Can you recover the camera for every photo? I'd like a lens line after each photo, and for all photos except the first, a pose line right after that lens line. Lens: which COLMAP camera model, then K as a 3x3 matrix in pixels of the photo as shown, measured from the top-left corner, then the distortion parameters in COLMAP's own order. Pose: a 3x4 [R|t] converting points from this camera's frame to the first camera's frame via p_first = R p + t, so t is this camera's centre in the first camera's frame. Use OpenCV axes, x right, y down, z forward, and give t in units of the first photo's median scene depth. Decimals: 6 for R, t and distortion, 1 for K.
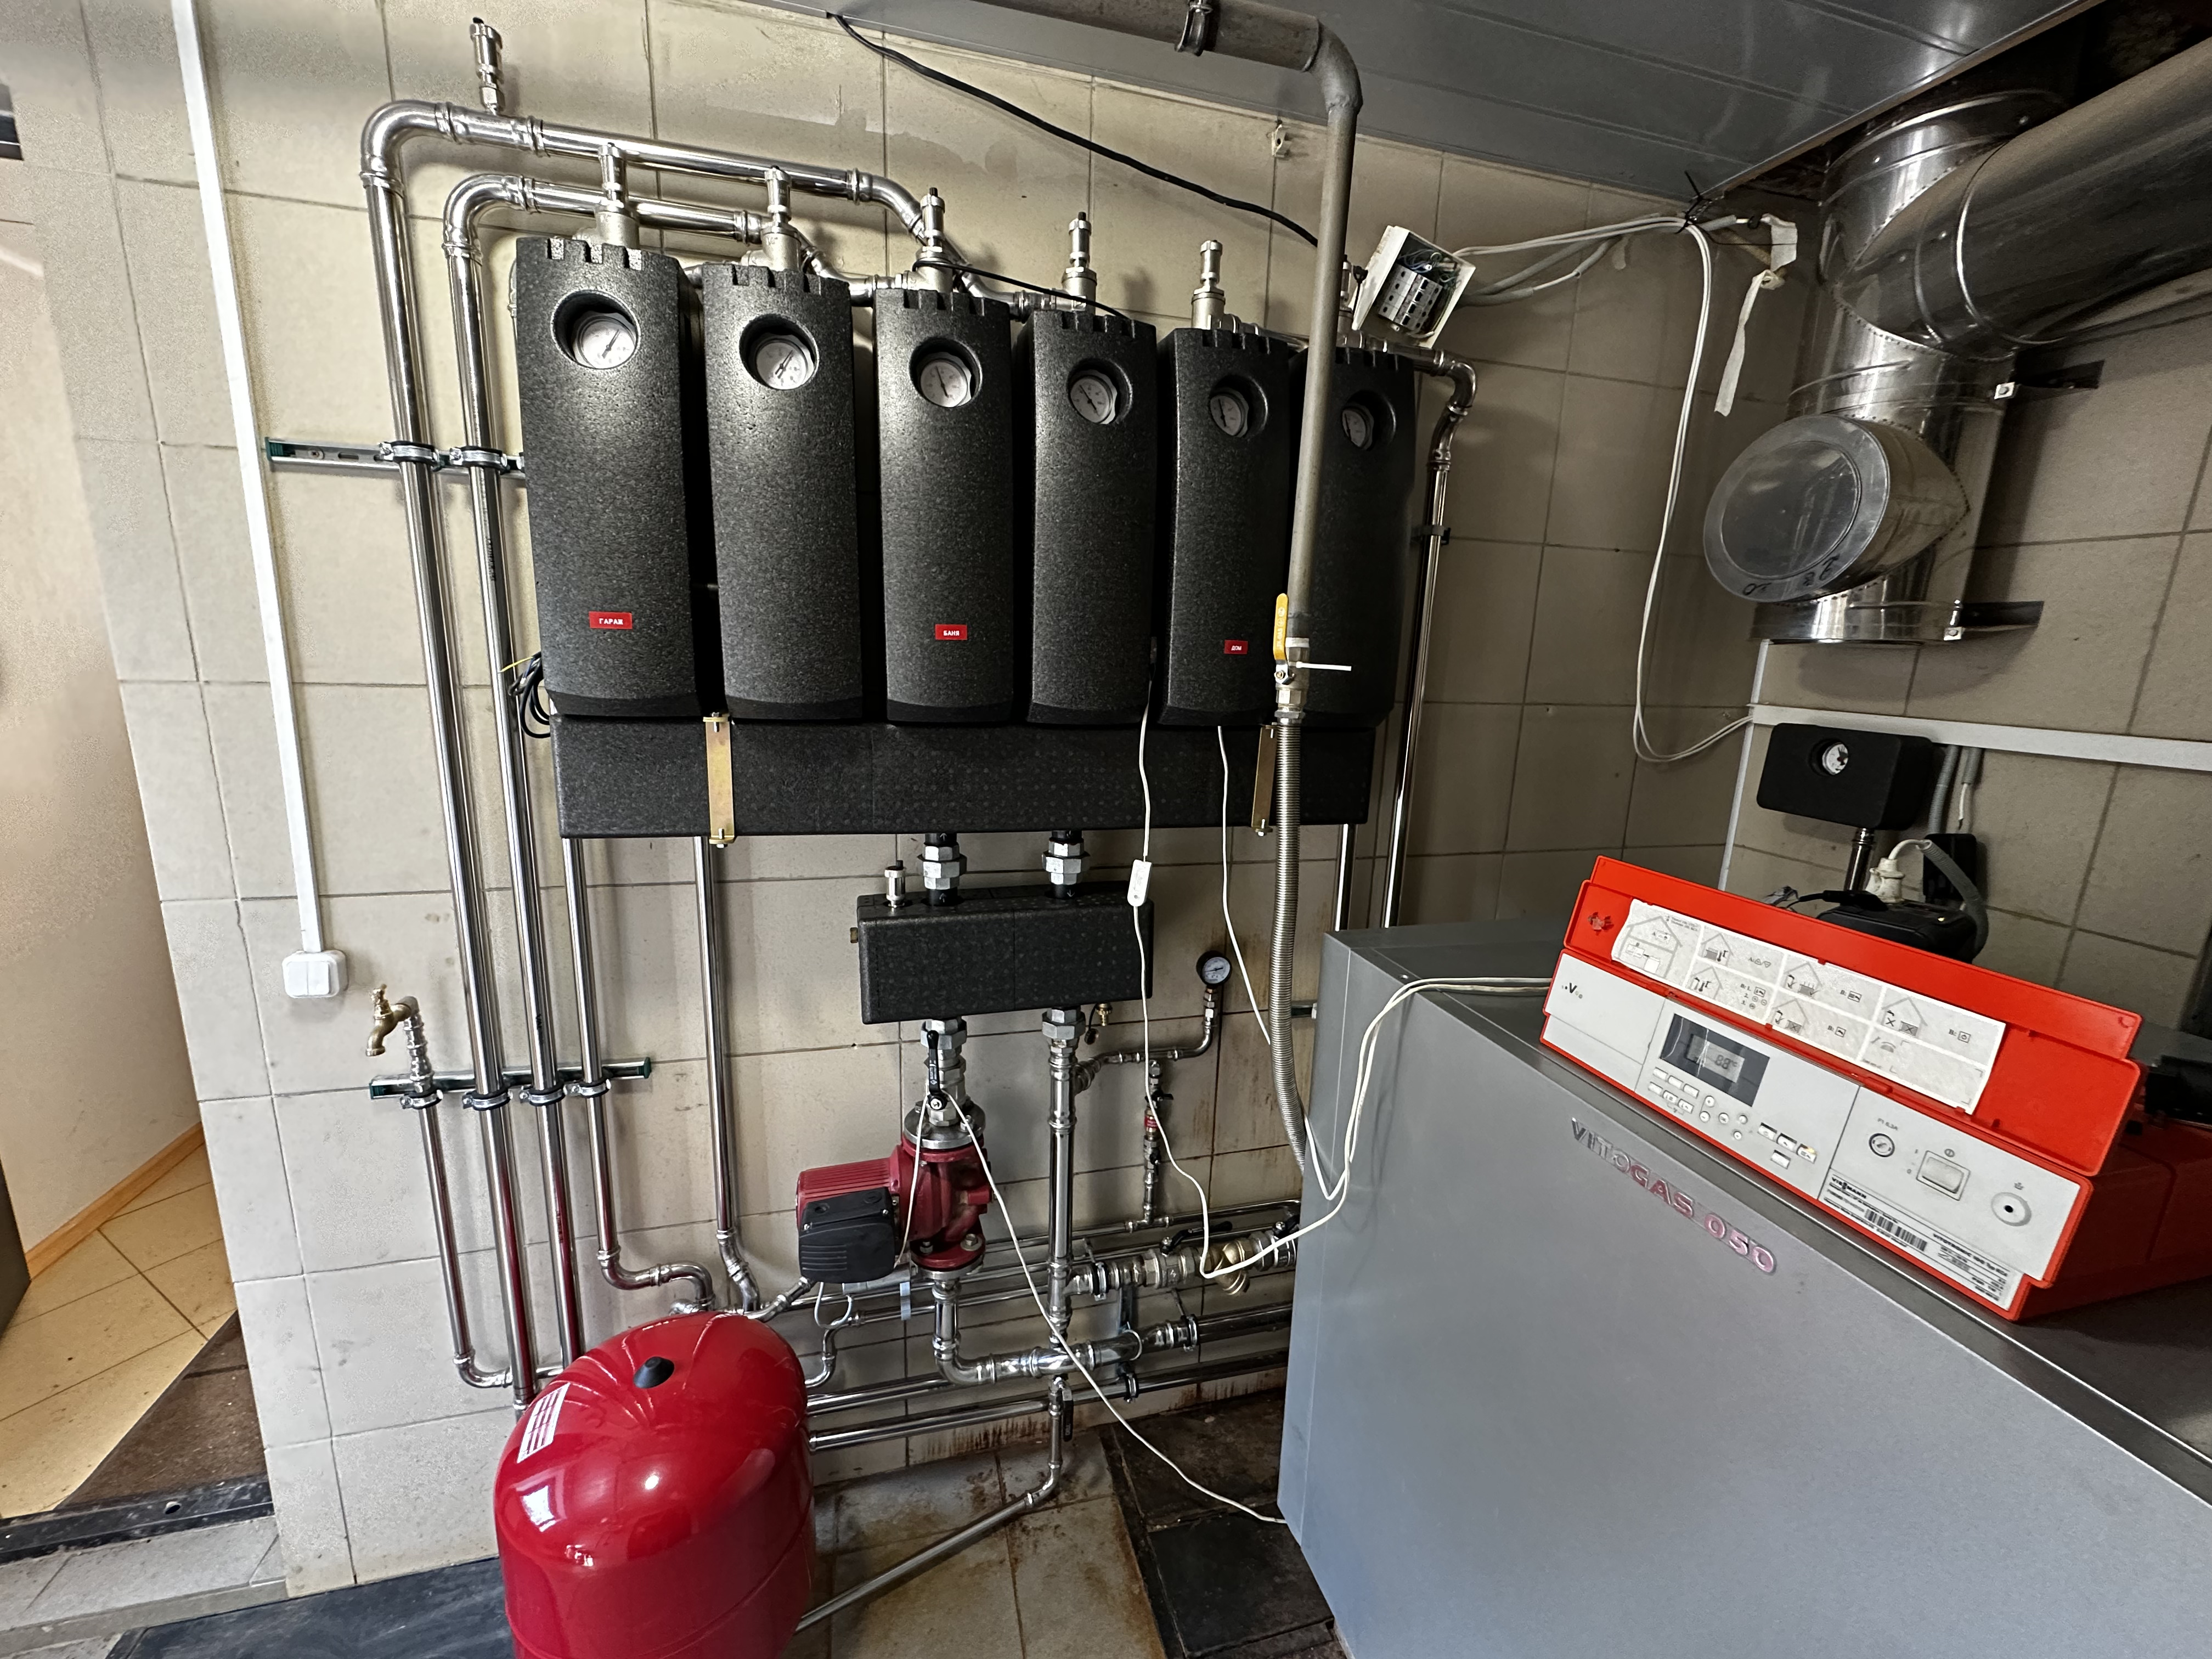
lens RADIAL K [[876.4, 0, 1100.7], [0, 876.4, 828.2], [0, 0, 1]] dist [-0.003643, -0.000082]
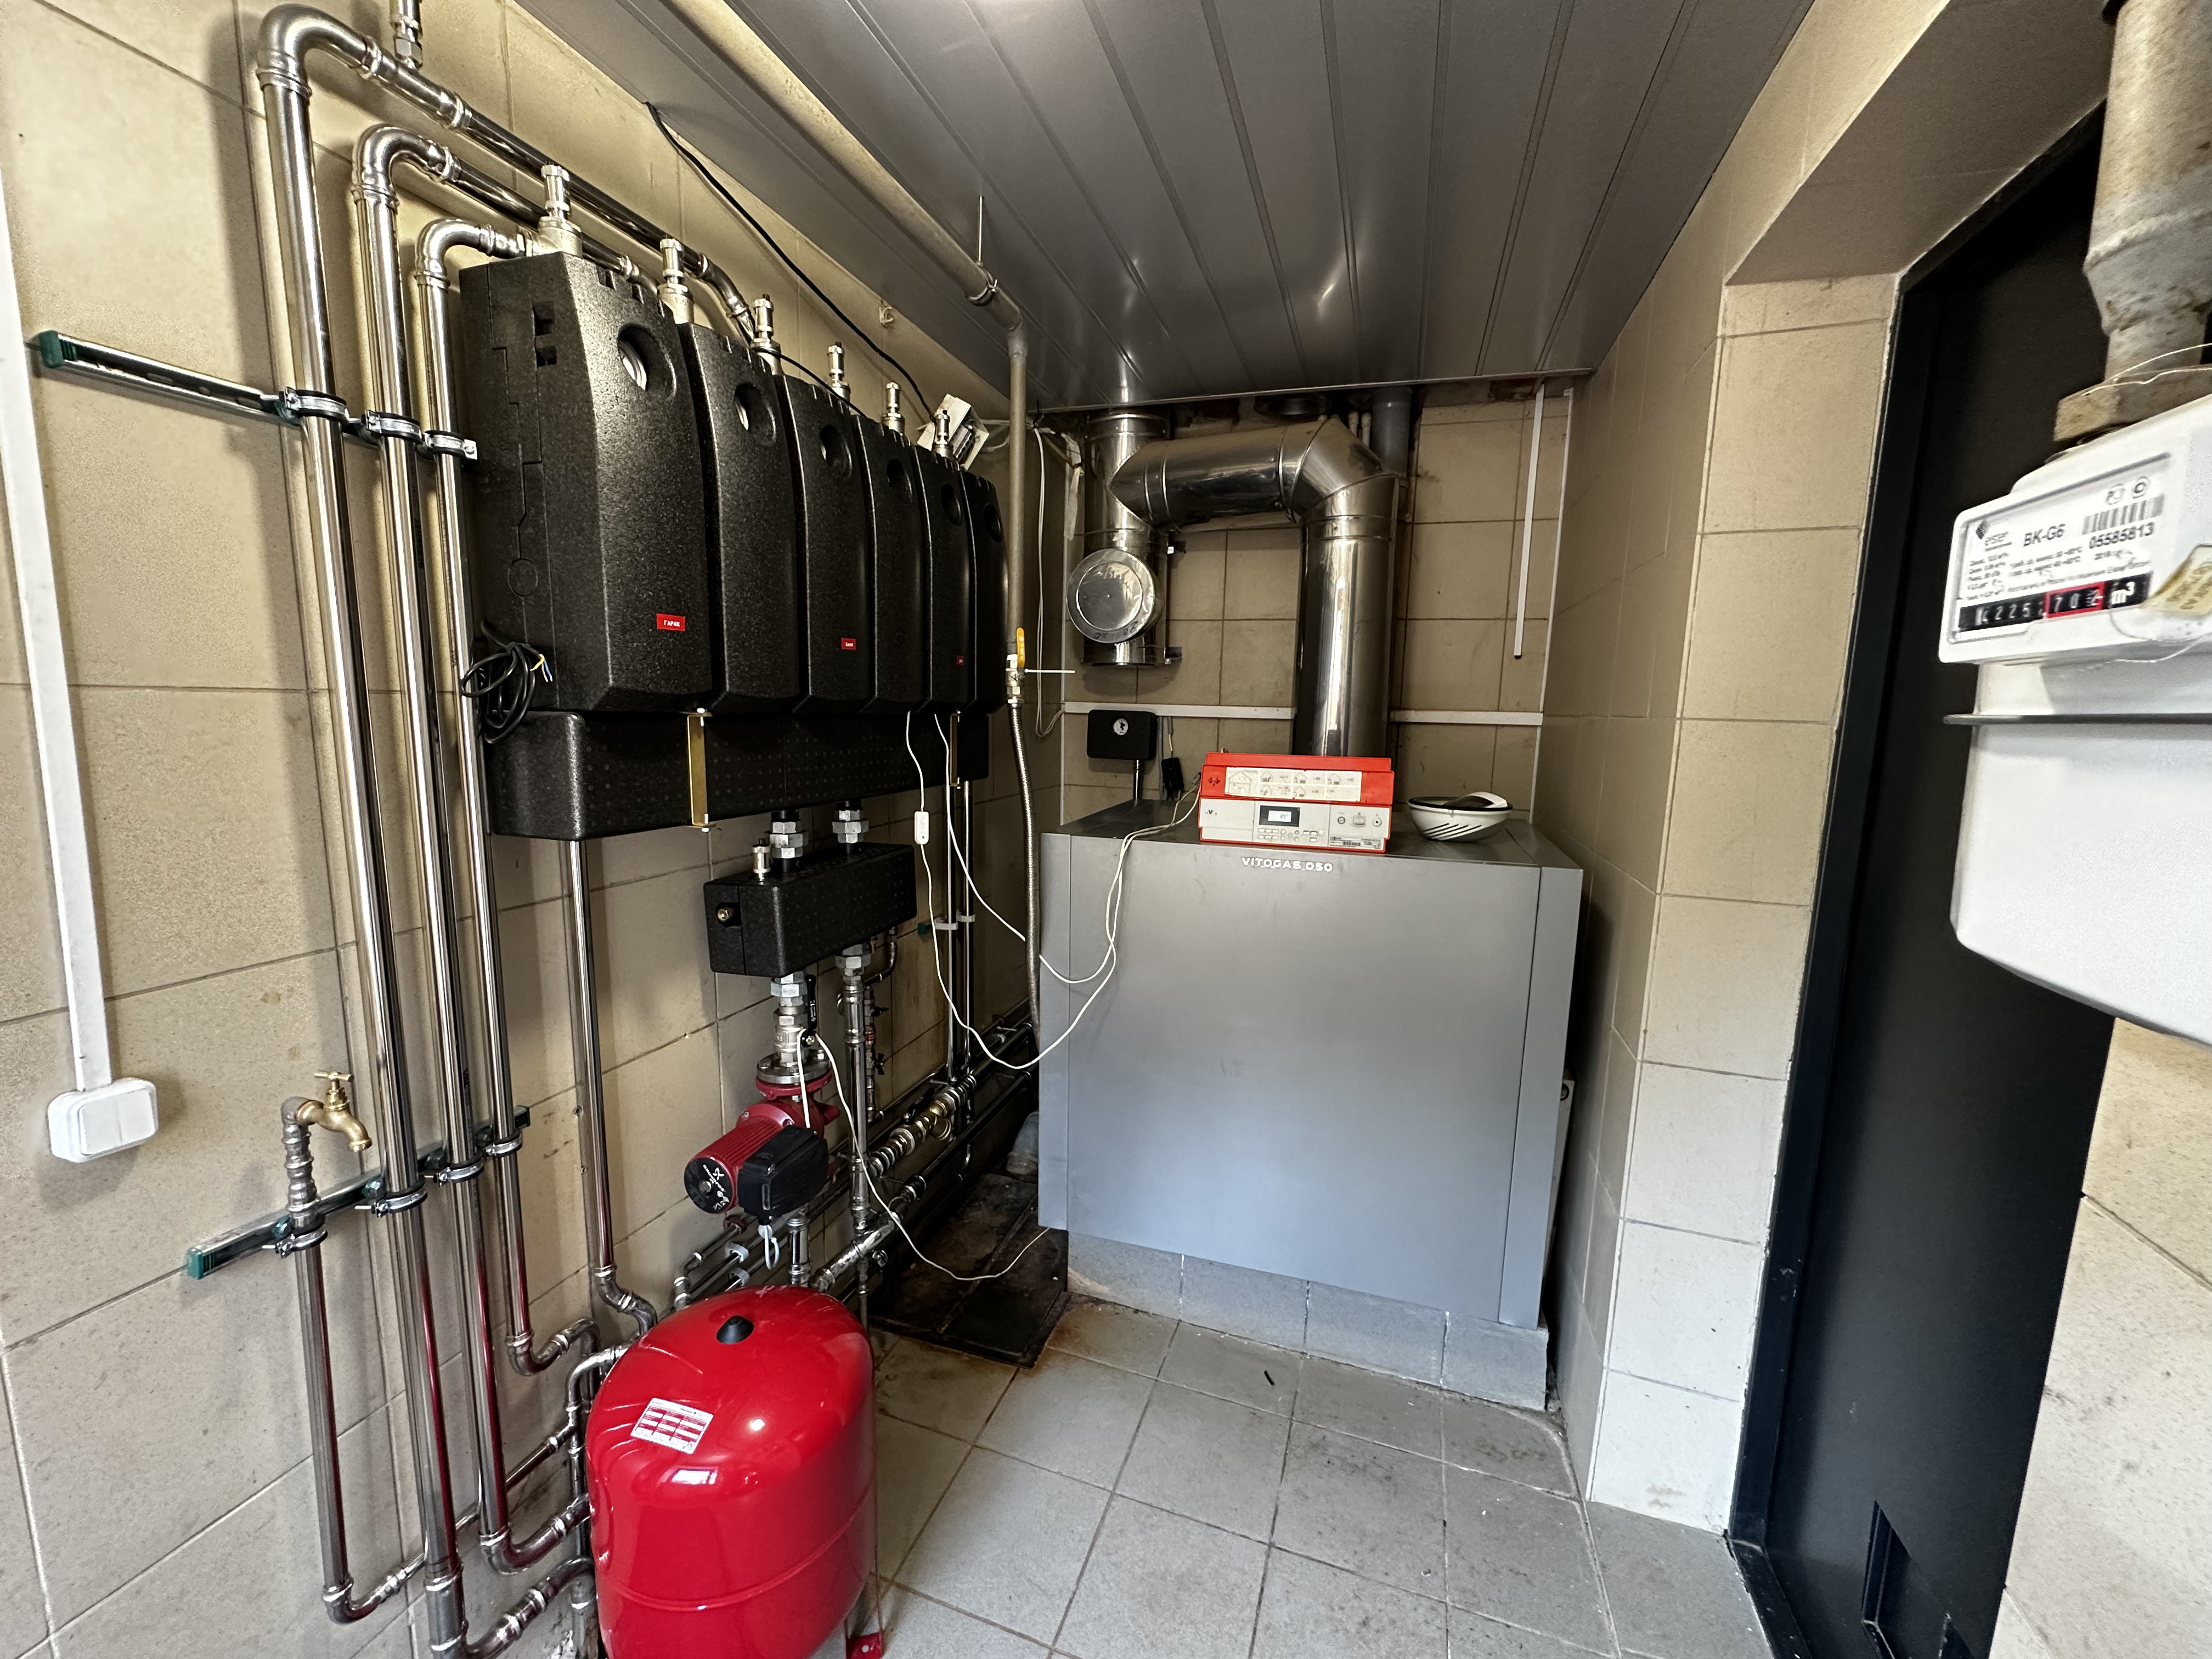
lens RADIAL K [[876.4, 0, 1101.4], [0, 876.4, 826.5], [0, 0, 1]] dist [-0.003643, -0.000082]
pose [[0.550945, -0.136240, 0.823346, -0.969494], [0.167934, 0.984502, 0.050534, 0.039255], [-0.817471, 0.110426, 0.565286, -0.024063]]
